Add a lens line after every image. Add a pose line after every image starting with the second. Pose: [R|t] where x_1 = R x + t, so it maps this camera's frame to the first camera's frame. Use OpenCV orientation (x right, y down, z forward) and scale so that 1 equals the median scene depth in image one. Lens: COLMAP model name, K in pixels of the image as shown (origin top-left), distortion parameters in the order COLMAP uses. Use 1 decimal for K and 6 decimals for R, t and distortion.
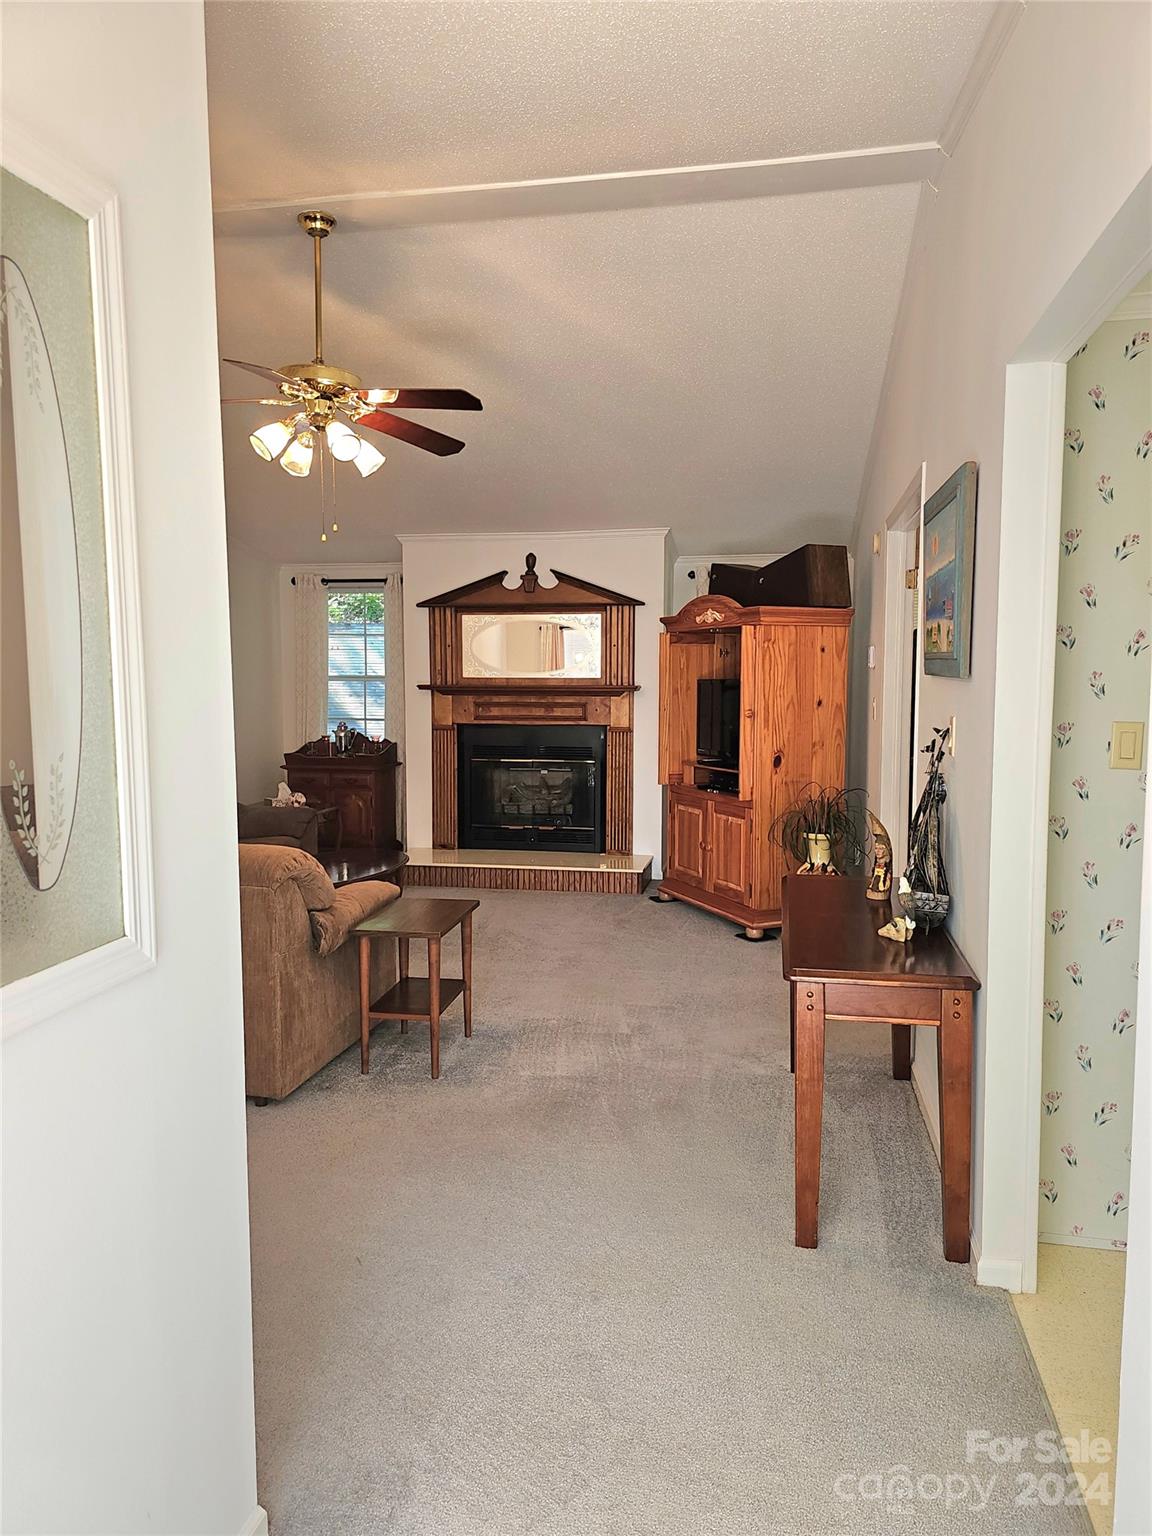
lens RADIAL K [[1030.4, 0, 559.5], [0, 1030.4, 760.8], [0, 0, 1]] dist [0.064971, -0.056140]
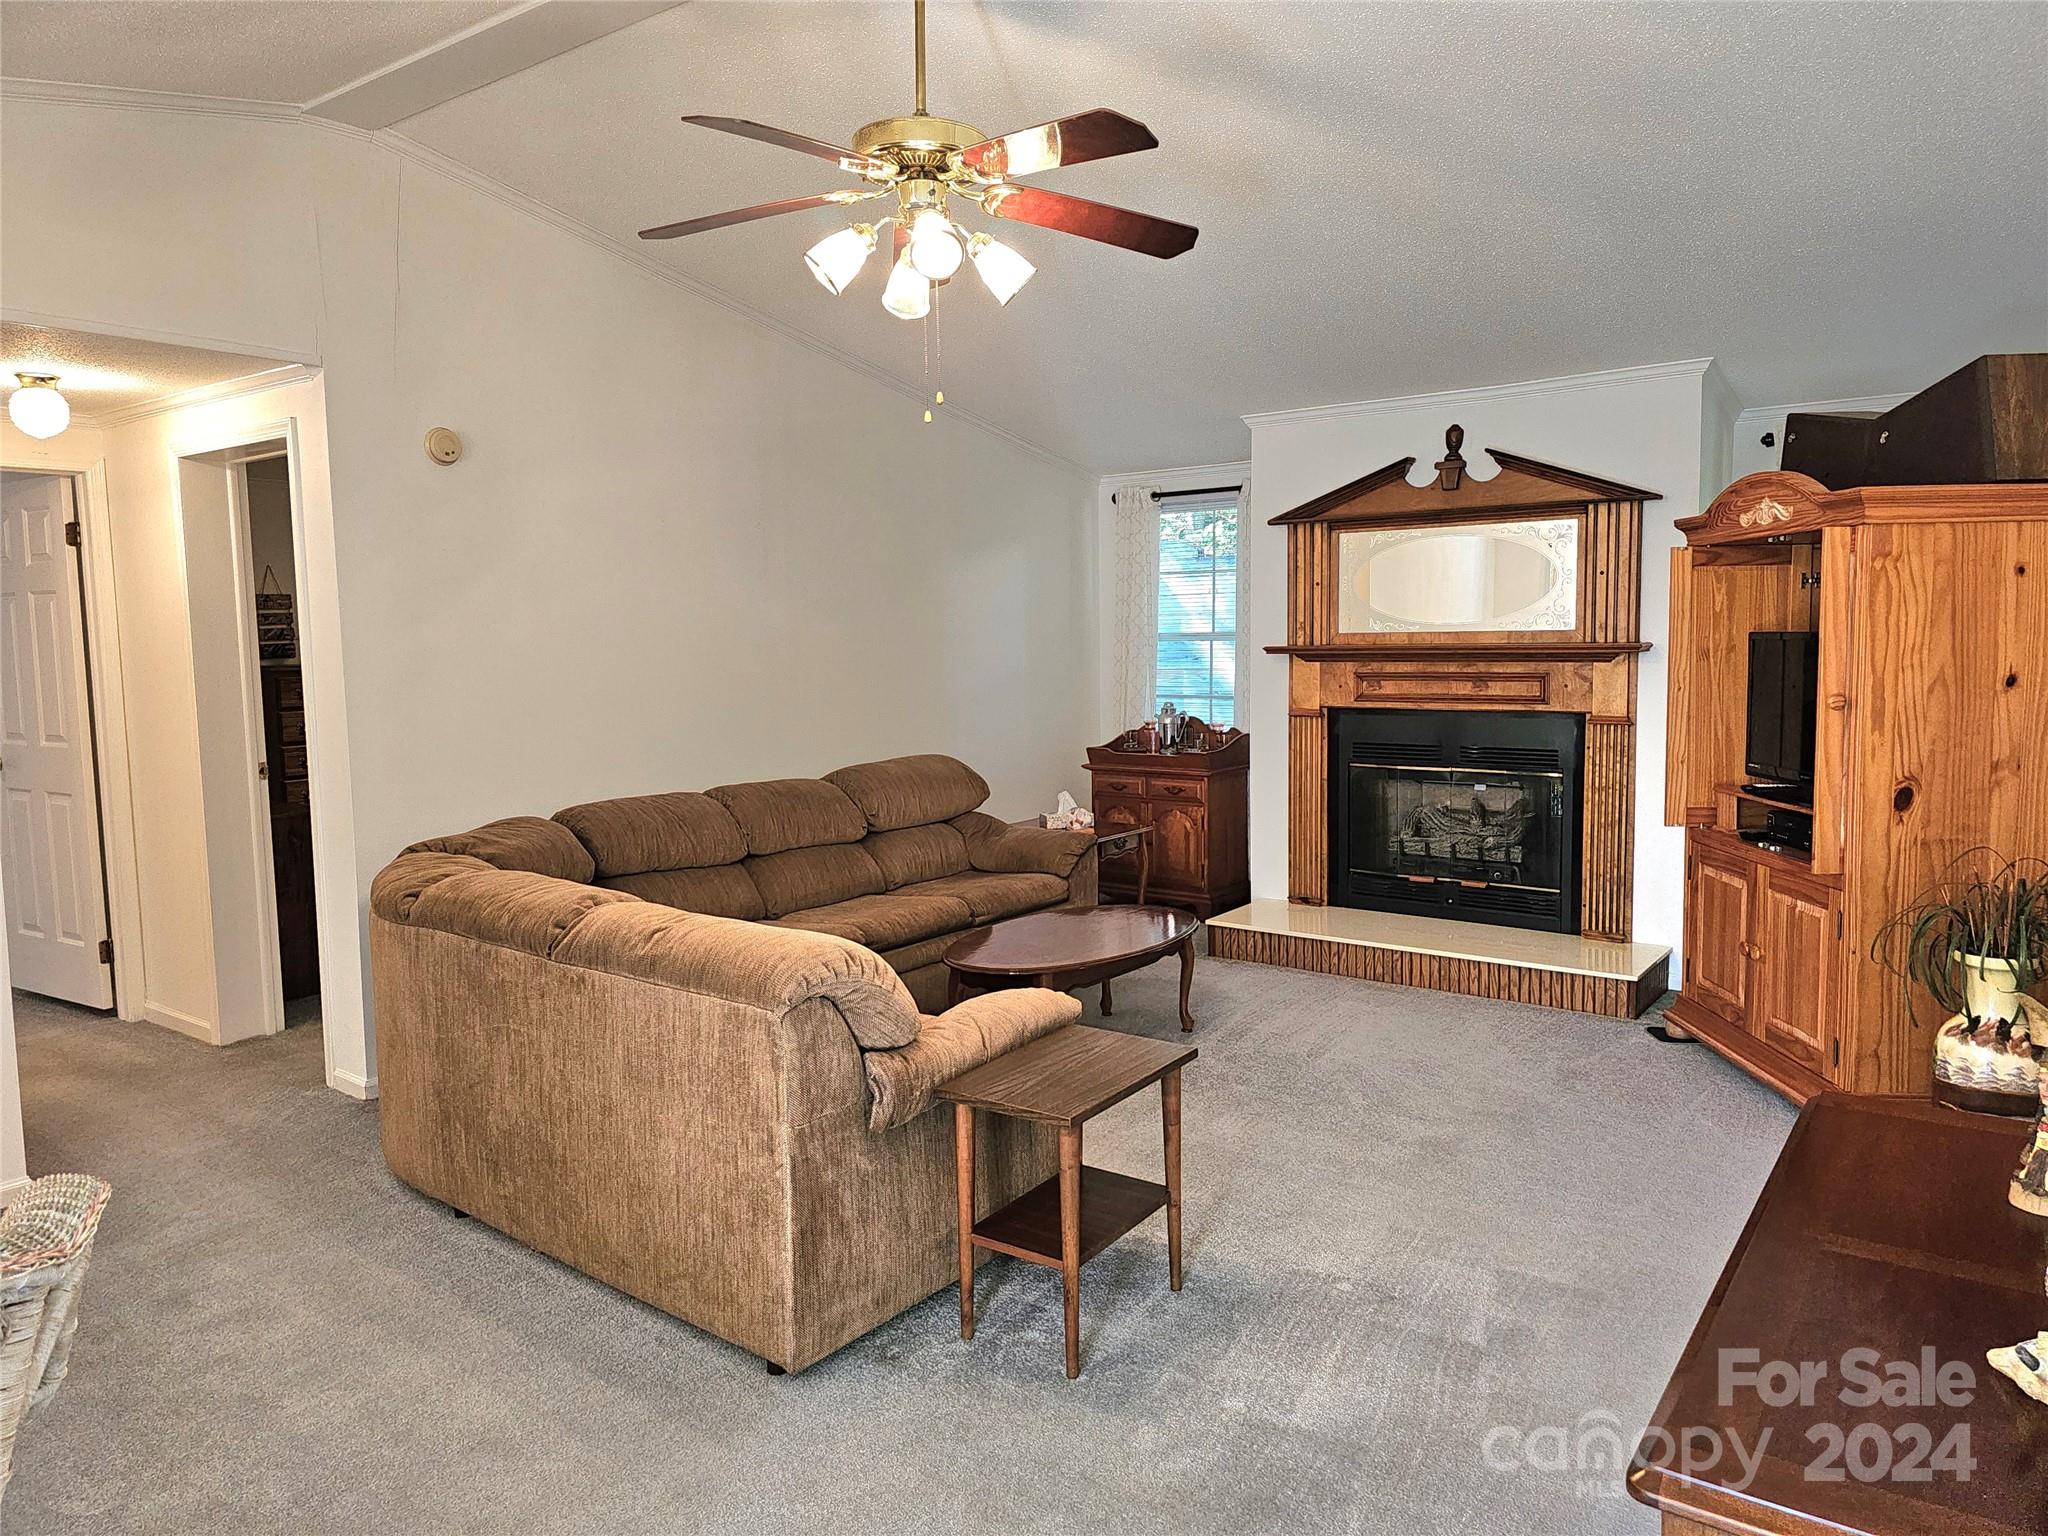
lens RADIAL K [[1373.9, 0, 1001.8], [0, 1373.9, 736.9], [0, 0, 1]] dist [0.064971, -0.056140]
pose [[0.905941, 0.017034, -0.423062, 0.094622], [-0.016872, 0.999849, 0.004127, -0.022582], [0.423068, 0.003399, 0.906091, 0.193978]]
